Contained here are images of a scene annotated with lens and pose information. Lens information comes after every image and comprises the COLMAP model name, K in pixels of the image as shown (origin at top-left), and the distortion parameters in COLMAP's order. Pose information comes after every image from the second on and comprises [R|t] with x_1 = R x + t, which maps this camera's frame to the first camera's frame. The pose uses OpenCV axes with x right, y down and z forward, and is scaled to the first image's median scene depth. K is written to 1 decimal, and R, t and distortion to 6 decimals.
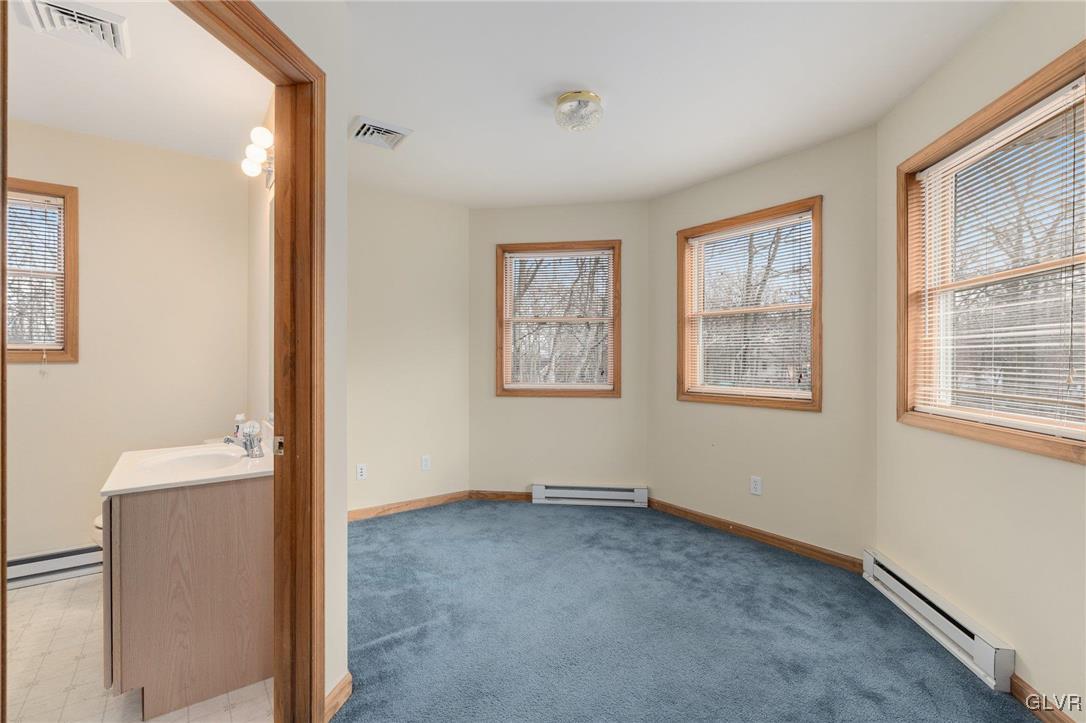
lens RADIAL K [[499.3, 0, 543.0], [0, 499.3, 361.5], [0, 0, 1]] dist [-0.004366, -0.000271]
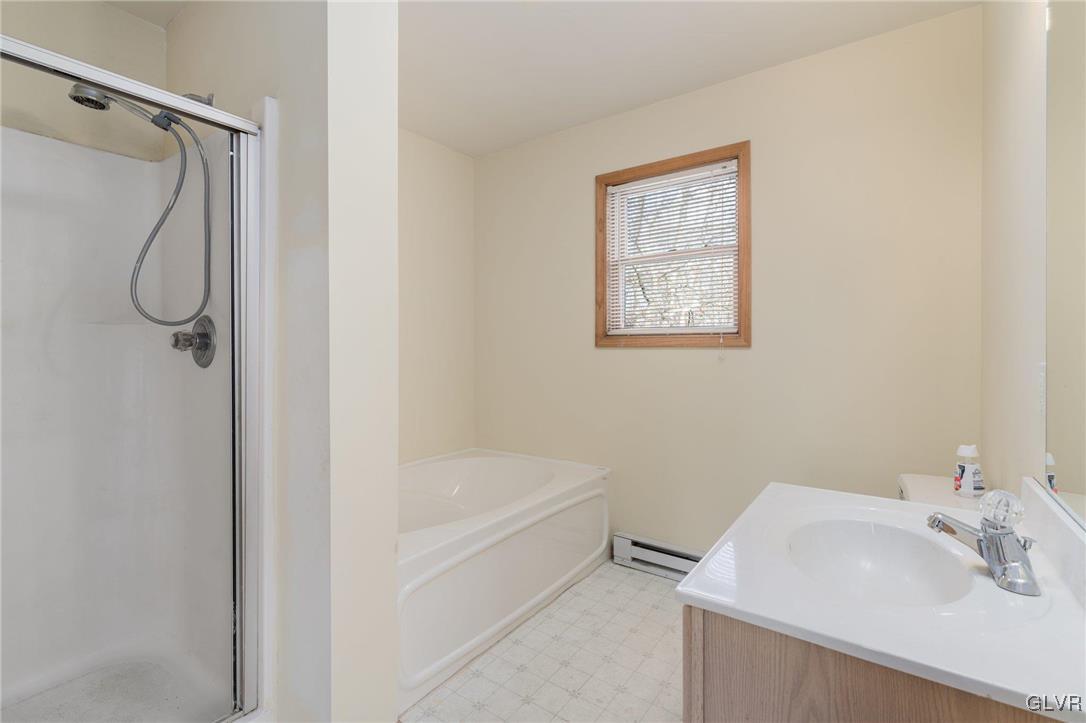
lens RADIAL K [[485.8, 0, 541.9], [0, 485.8, 353.3], [0, 0, 1]] dist [-0.005652, 0.001230]
pose [[0.303868, 0.013032, -0.952625, -0.260724], [0.004163, 0.999879, 0.015006, -0.002032], [0.952705, -0.008525, 0.303777, 0.420544]]
